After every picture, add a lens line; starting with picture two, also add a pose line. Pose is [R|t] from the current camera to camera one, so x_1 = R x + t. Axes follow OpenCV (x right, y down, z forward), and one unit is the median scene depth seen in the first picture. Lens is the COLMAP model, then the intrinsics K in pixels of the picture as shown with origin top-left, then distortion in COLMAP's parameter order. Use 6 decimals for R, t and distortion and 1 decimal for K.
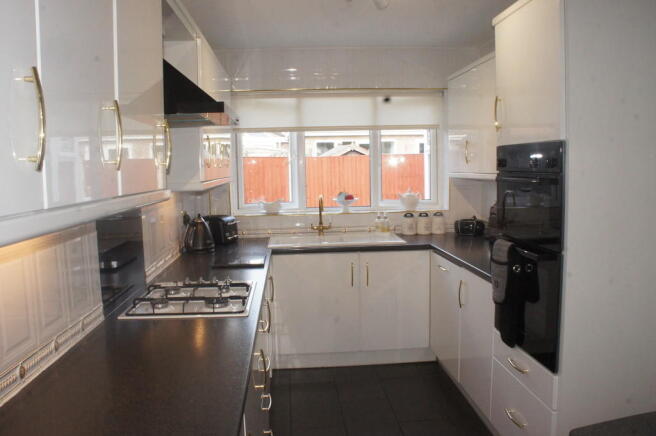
lens RADIAL K [[506.3, 0, 328.5], [0, 506.3, 216.7], [0, 0, 1]] dist [-0.134627, 0.031431]
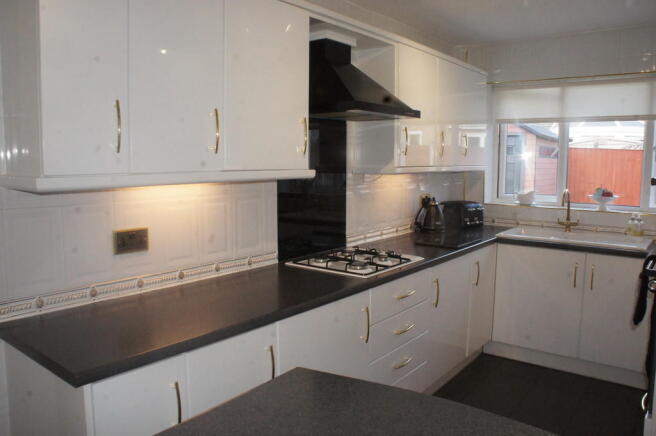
lens RADIAL K [[506.3, 0, 329.0], [0, 506.3, 218.5], [0, 0, 1]] dist [-0.134627, 0.031431]
pose [[0.733438, 0.103923, -0.671766, 0.275815], [-0.083064, 0.994540, 0.063167, -0.008820], [0.674662, 0.009470, 0.738066, 0.014448]]
